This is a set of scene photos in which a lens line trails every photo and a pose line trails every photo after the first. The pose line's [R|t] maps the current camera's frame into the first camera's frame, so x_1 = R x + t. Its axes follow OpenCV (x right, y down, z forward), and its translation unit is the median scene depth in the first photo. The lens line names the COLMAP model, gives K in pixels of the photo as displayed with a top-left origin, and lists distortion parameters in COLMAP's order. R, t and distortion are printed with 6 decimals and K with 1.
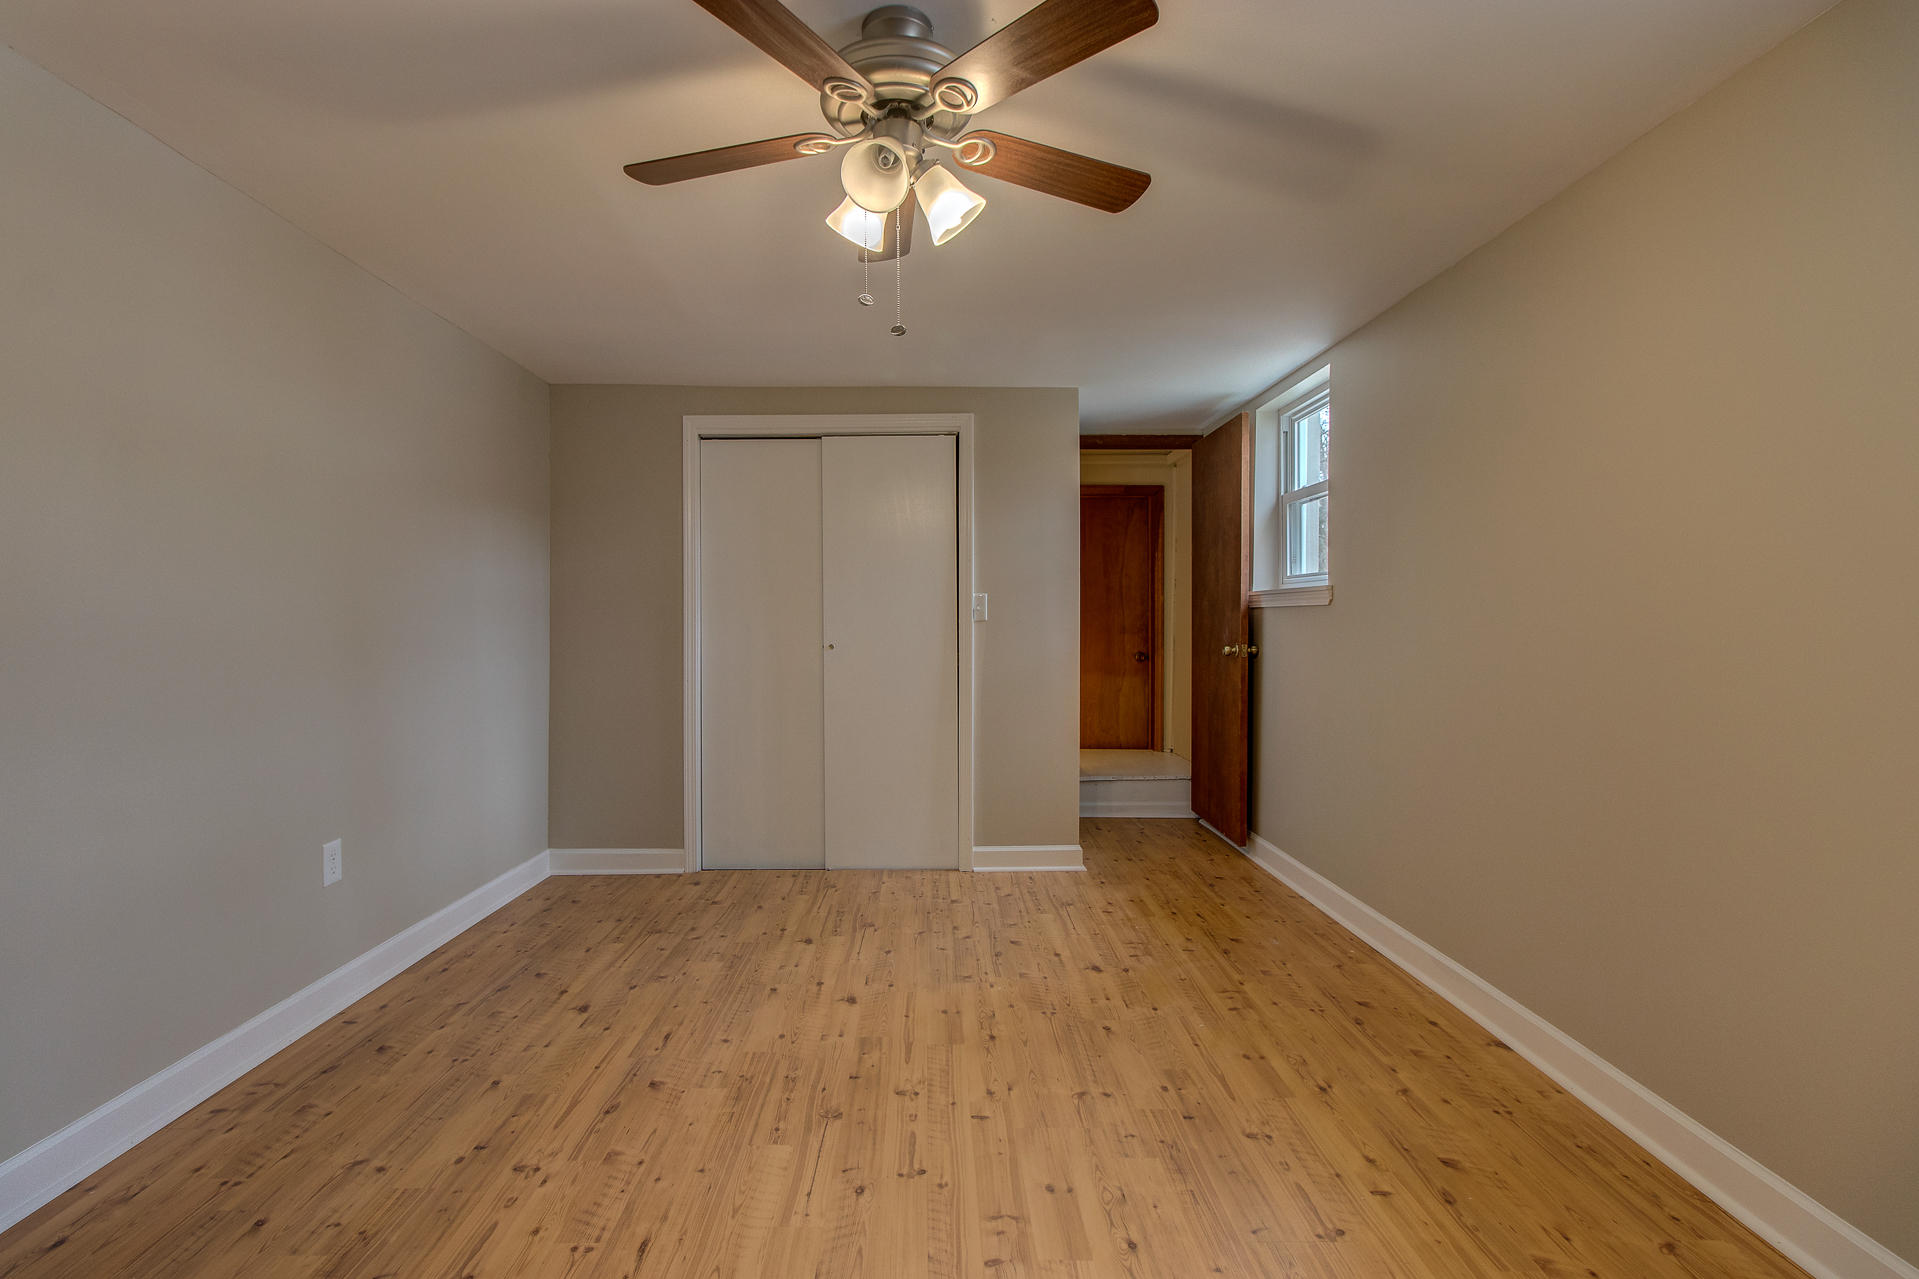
lens RADIAL K [[884.5, 0, 938.3], [0, 884.5, 631.9], [0, 0, 1]] dist [0.001783, -0.000201]
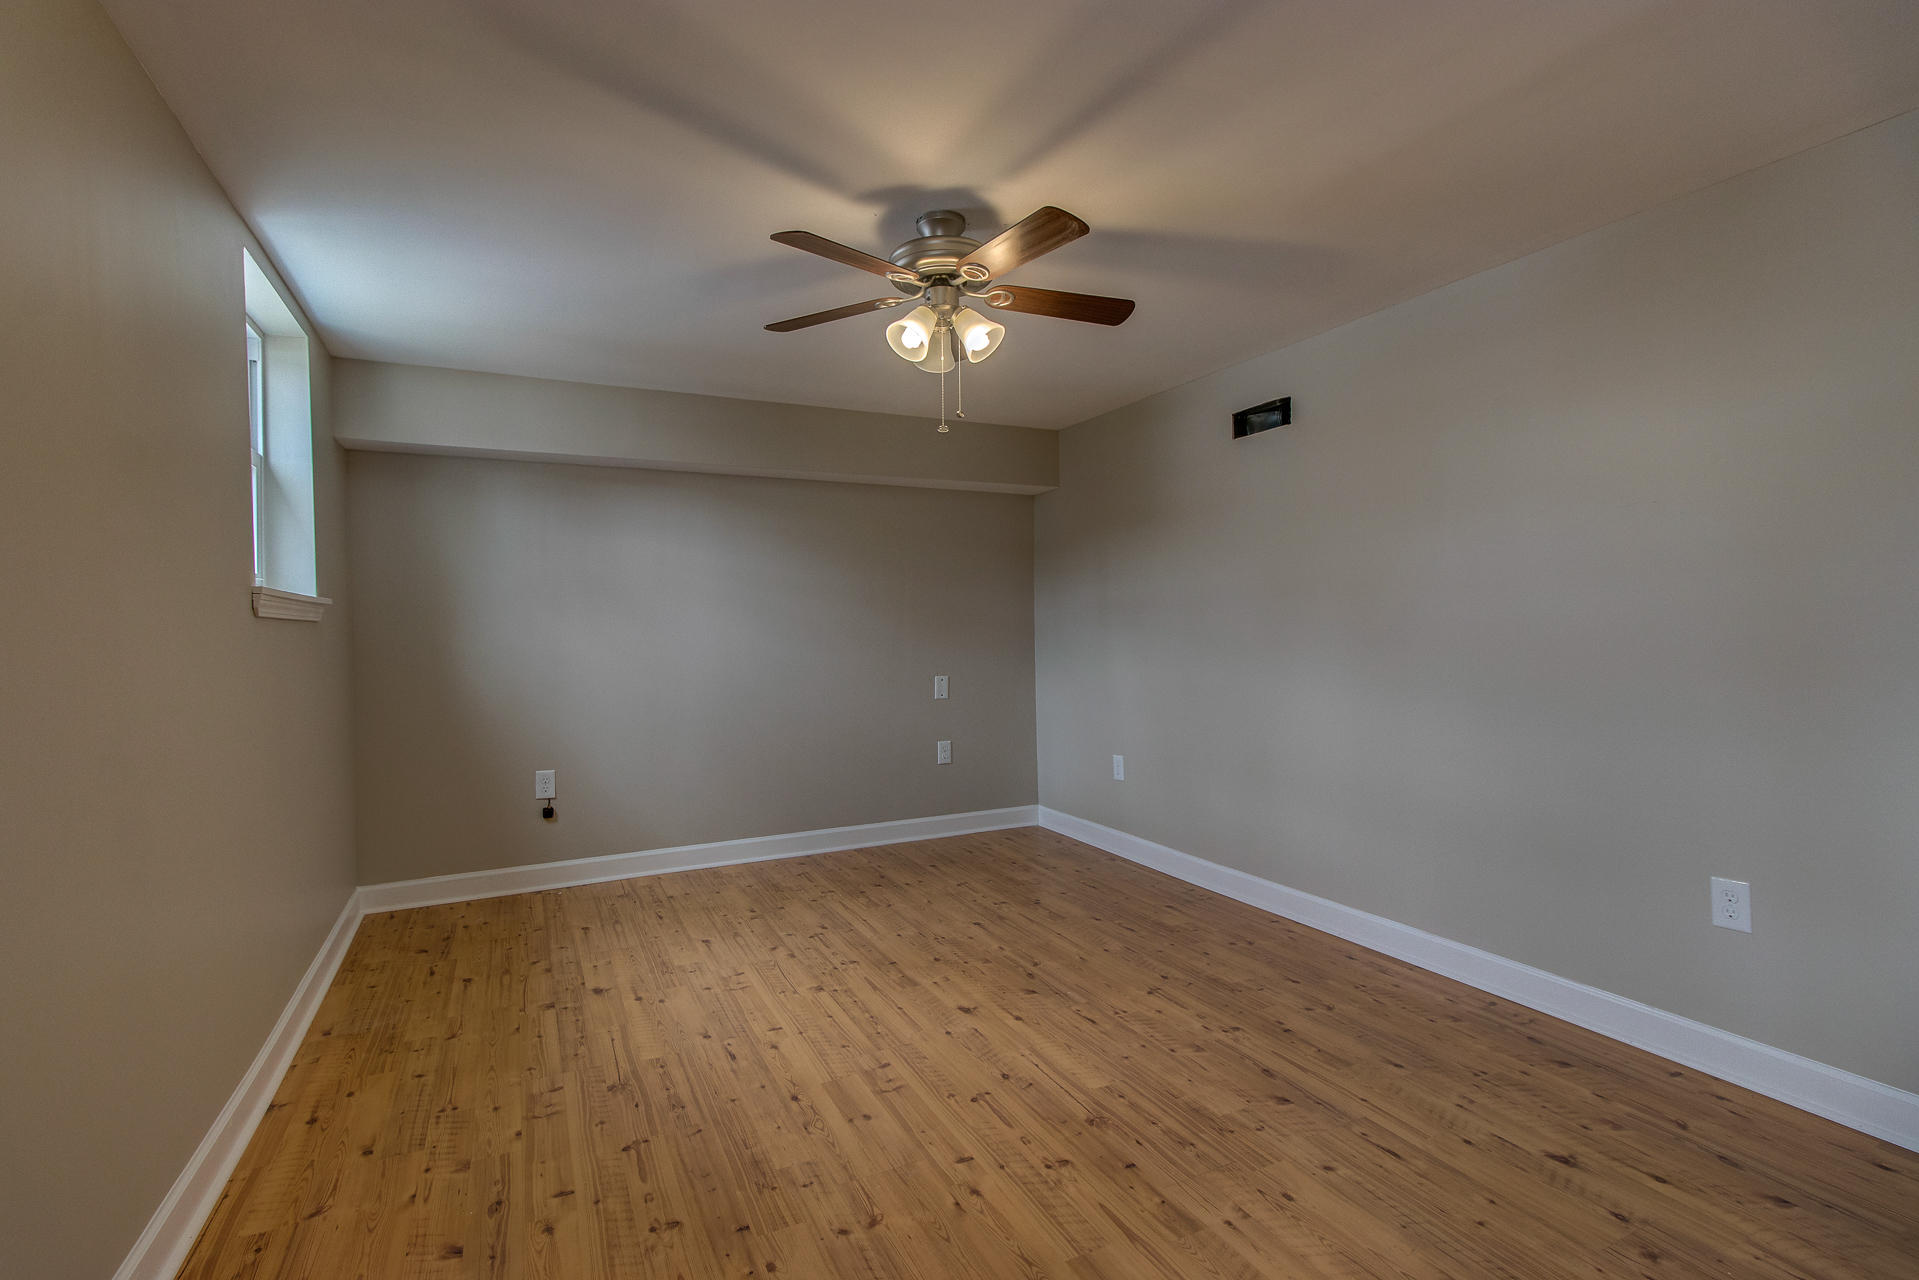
lens RADIAL K [[884.5, 0, 938.3], [0, 884.5, 632.4], [0, 0, 1]] dist [0.001783, -0.000201]
pose [[-0.905515, 0.012459, -0.424132, 0.480286], [0.008371, 0.999899, 0.011500, -0.023894], [0.424232, 0.006863, -0.905527, 1.899276]]
